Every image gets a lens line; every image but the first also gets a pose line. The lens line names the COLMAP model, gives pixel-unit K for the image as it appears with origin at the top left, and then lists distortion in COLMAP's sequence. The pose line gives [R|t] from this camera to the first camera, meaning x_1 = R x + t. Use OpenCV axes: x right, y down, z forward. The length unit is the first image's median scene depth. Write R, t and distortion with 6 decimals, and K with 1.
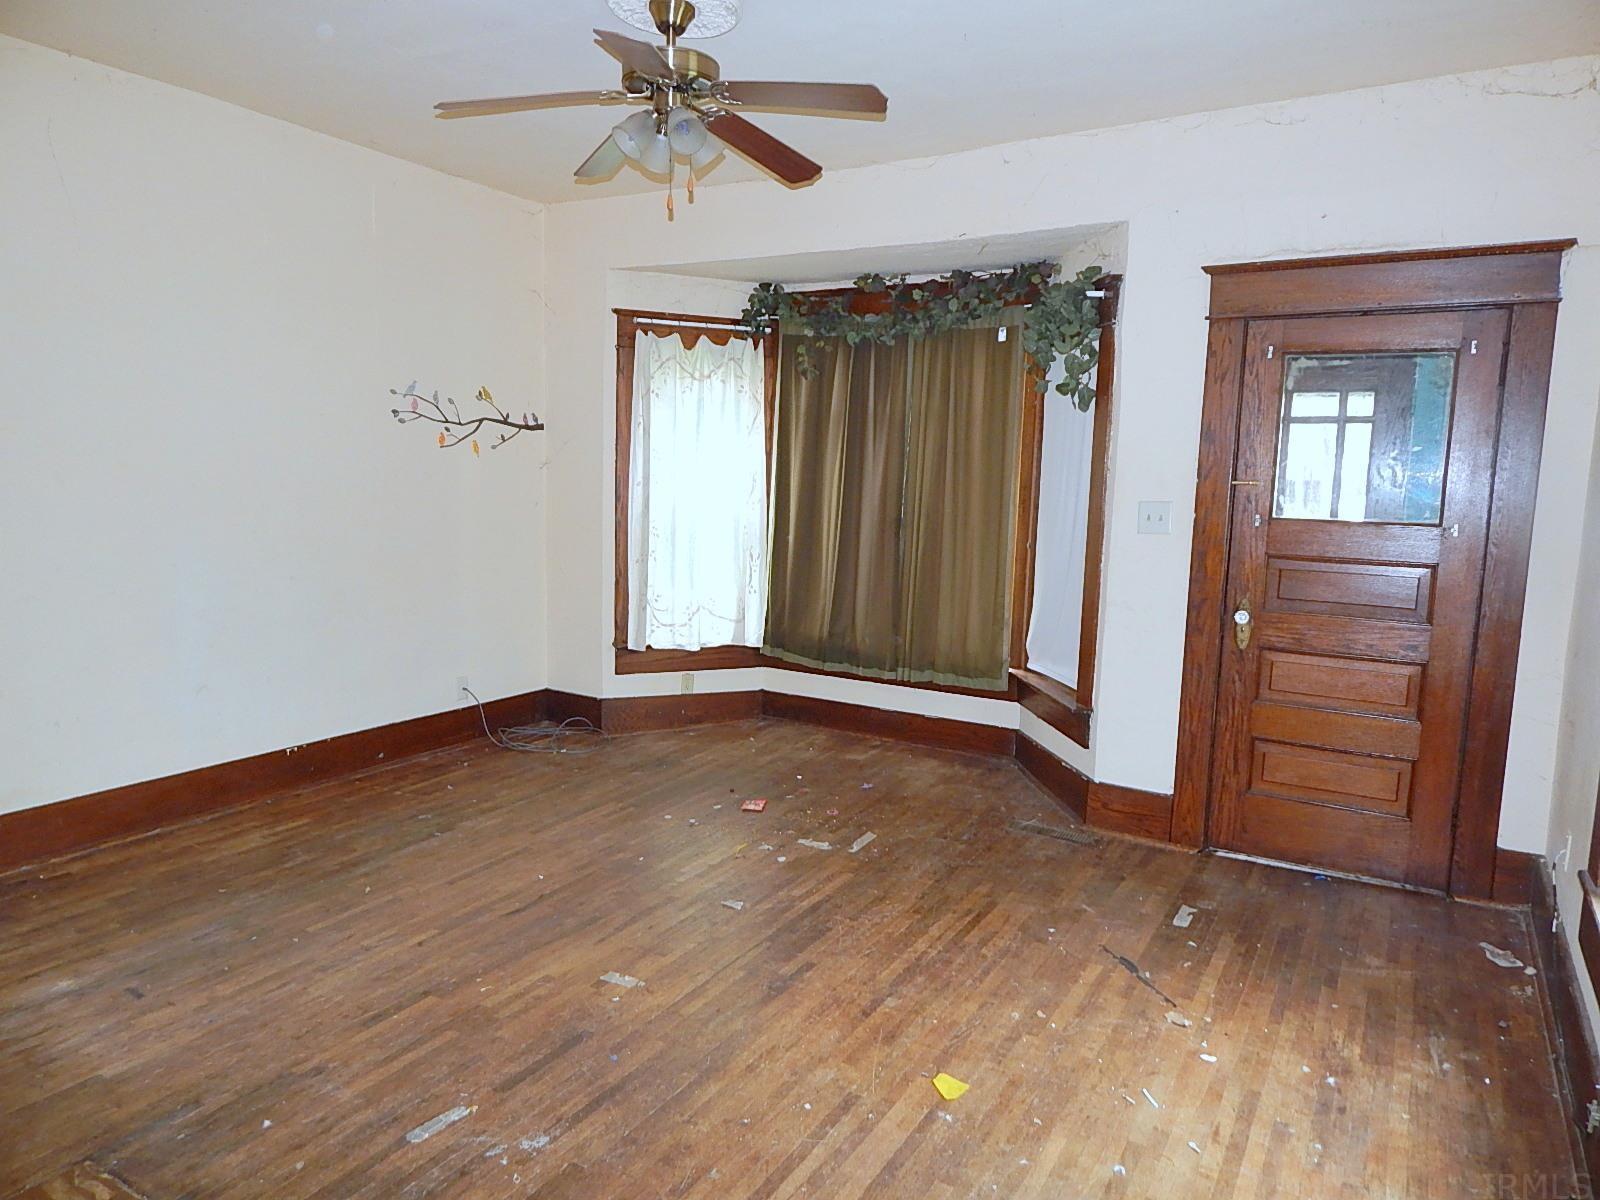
lens RADIAL K [[1058.5, 0, 802.0], [0, 1058.5, 598.4], [0, 0, 1]] dist [0.005991, -0.010759]
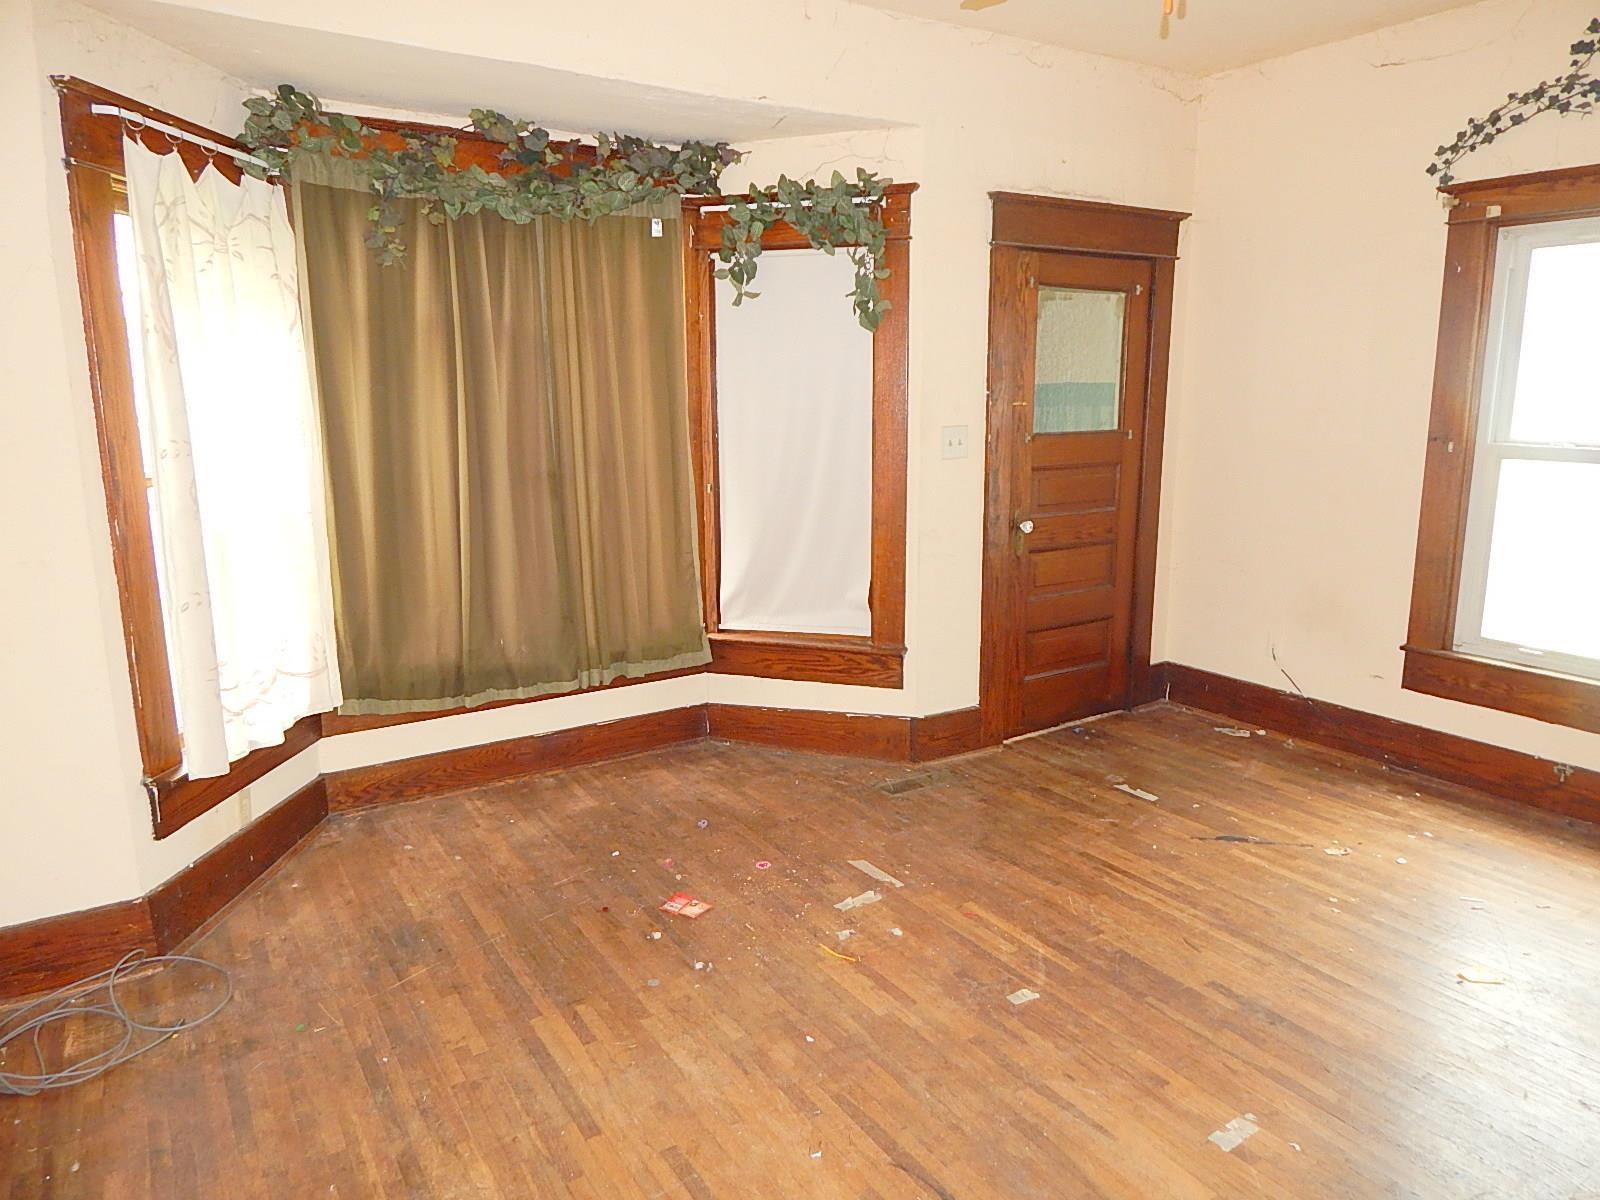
lens RADIAL K [[1058.5, 0, 812.6], [0, 1058.5, 596.7], [0, 0, 1]] dist [0.005991, -0.010759]
pose [[0.433393, -0.201540, 0.878380, -0.571523], [0.128954, 0.978512, 0.160889, -0.101156], [-0.891931, 0.043543, 0.450070, 0.610538]]
